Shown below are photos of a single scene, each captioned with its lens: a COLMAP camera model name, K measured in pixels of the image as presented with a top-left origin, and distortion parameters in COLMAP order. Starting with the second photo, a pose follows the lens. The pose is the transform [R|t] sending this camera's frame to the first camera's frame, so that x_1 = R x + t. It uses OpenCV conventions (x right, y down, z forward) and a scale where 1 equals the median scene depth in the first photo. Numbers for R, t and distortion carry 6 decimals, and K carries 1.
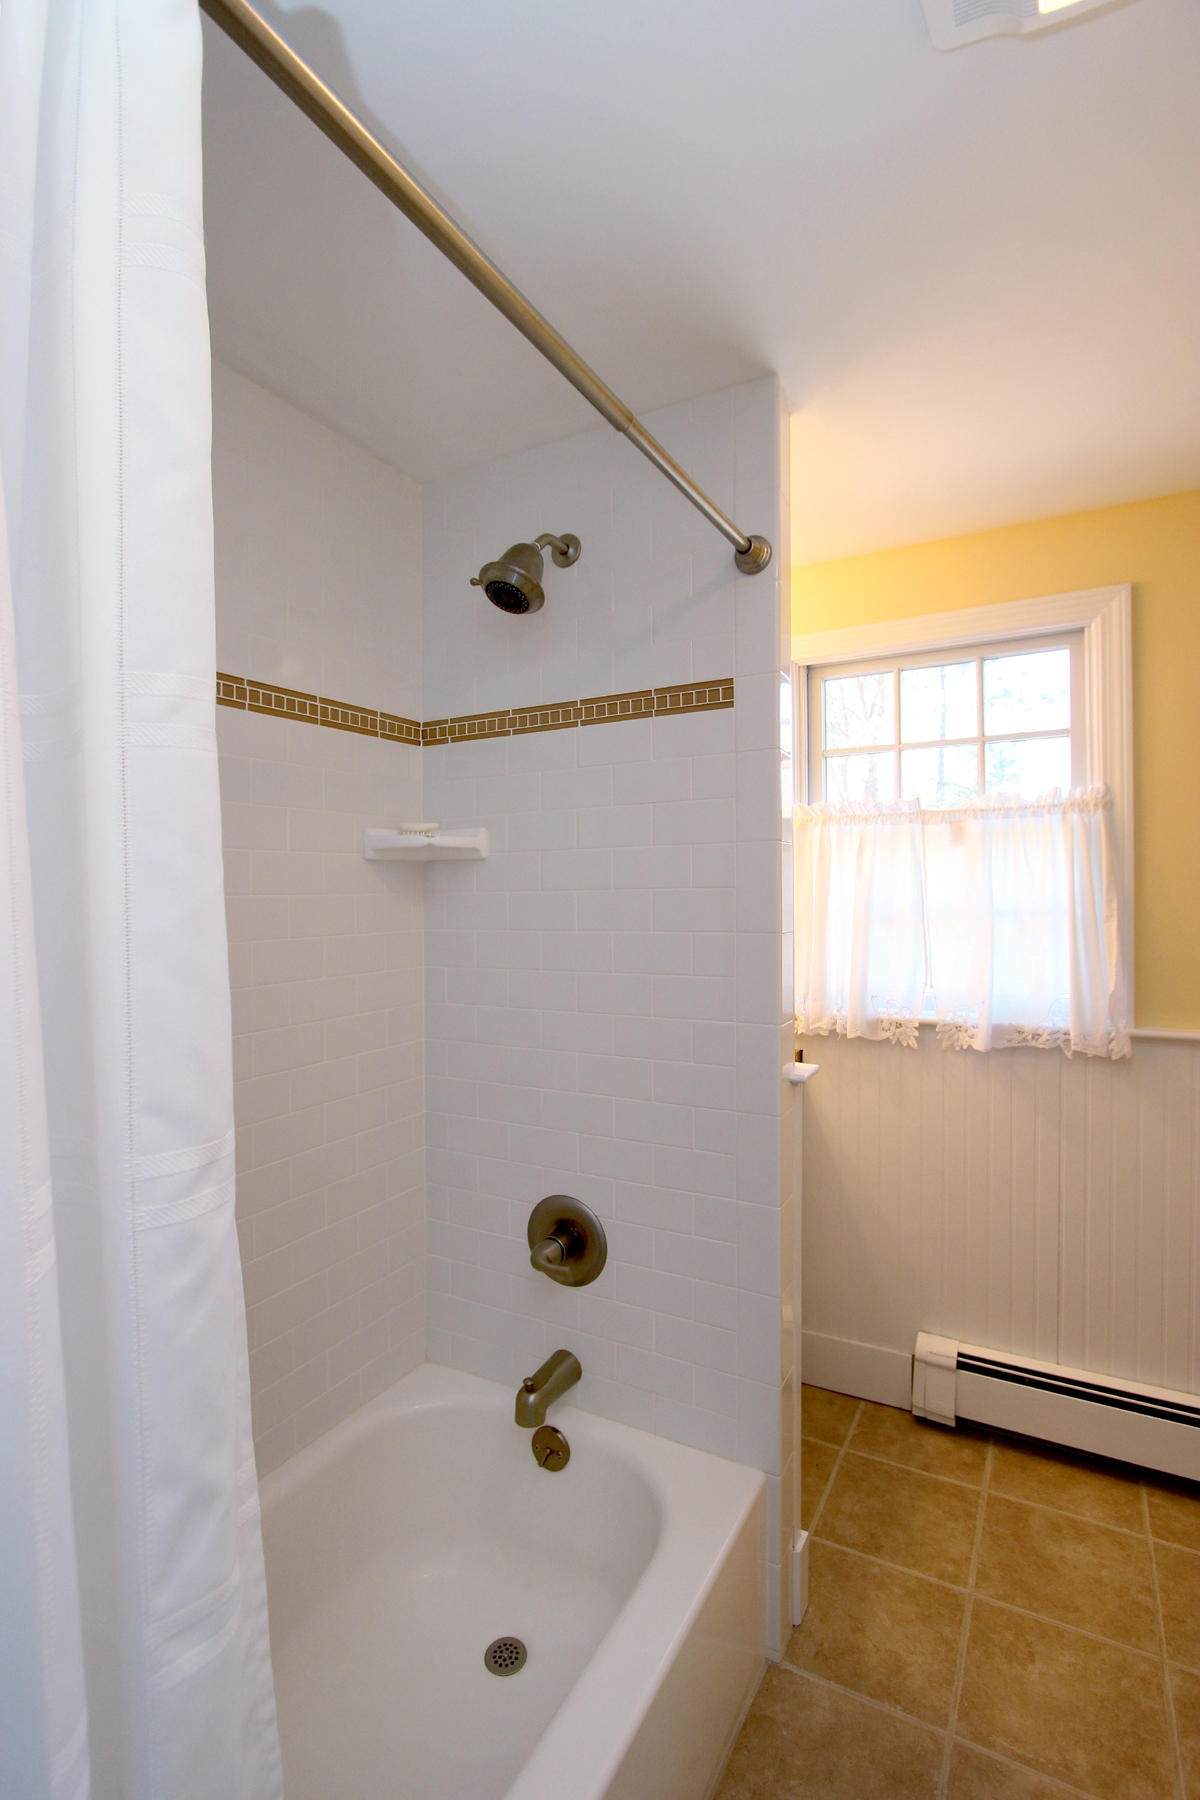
lens RADIAL K [[835.5, 0, 596.7], [0, 835.5, 899.0], [0, 0, 1]] dist [-0.023570, 0.002693]
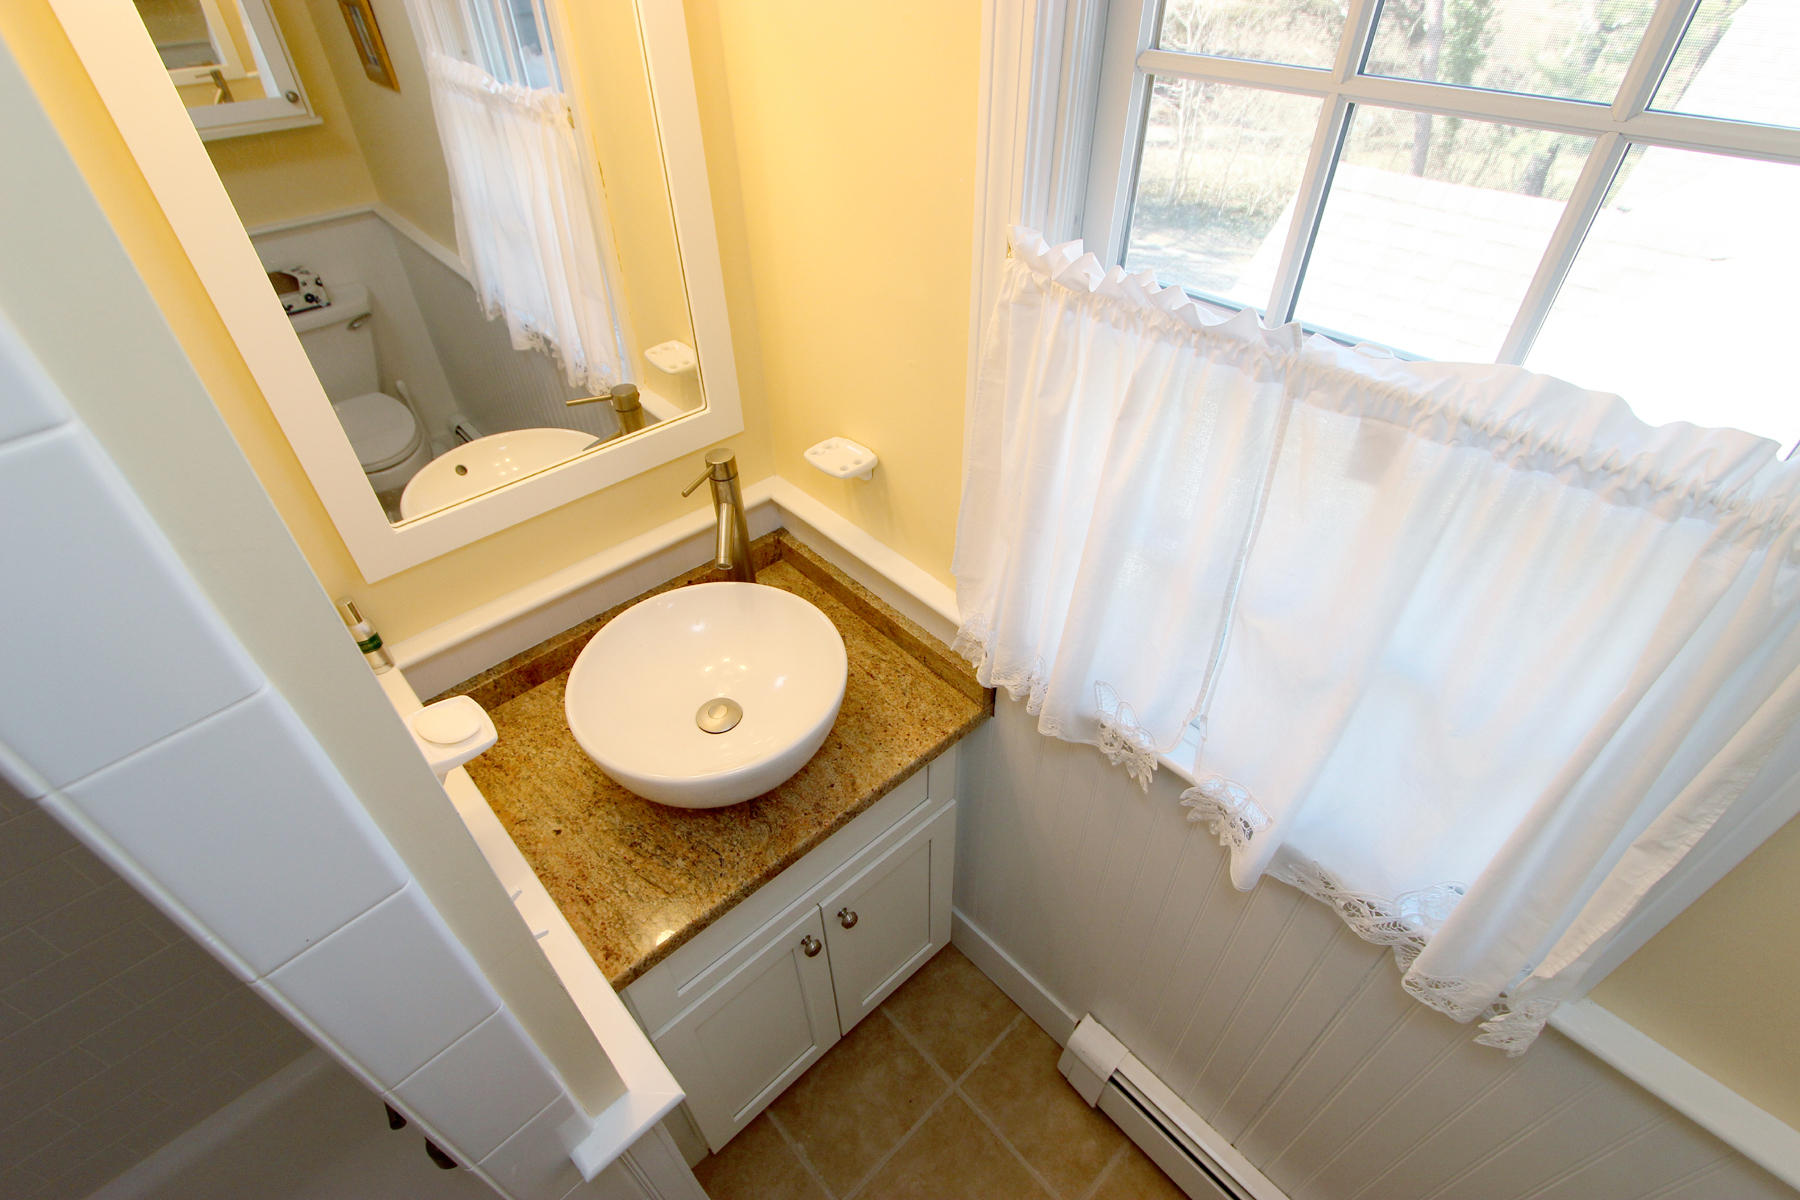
lens RADIAL K [[835.5, 0, 896.6], [0, 835.5, 629.7], [0, 0, 1]] dist [-0.023570, 0.002693]
pose [[0.955816, 0.188269, -0.225764, 0.336103], [0.010177, 0.746346, 0.665480, -0.256797], [0.293788, -0.638374, 0.711454, 0.649043]]
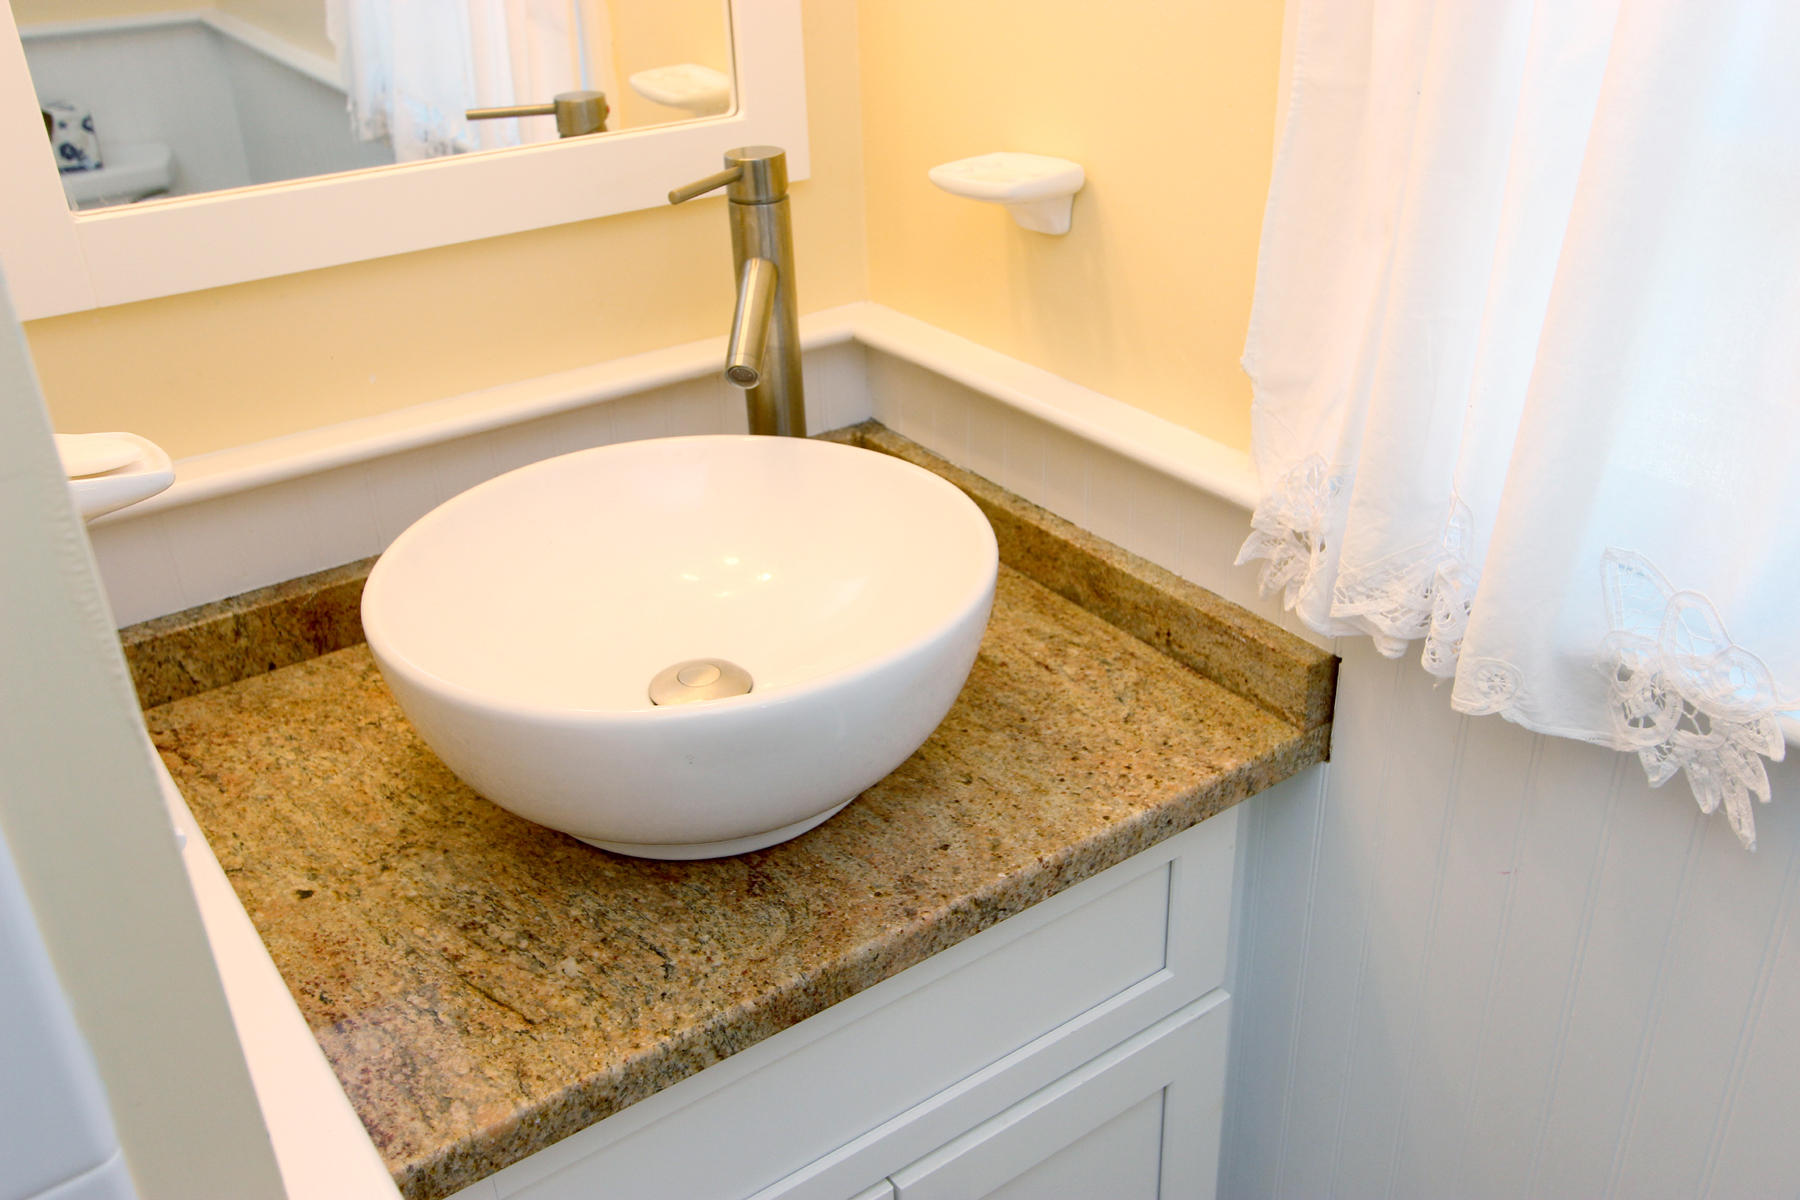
lens RADIAL K [[1577.0, 0, 908.6], [0, 1577.0, 608.6], [0, 0, 1]] dist [-0.005151, 0.029398]
pose [[0.912711, 0.170638, -0.371269, 0.332986], [0.028414, 0.879921, 0.474270, -0.064857], [0.407616, -0.443421, 0.798265, 0.635652]]
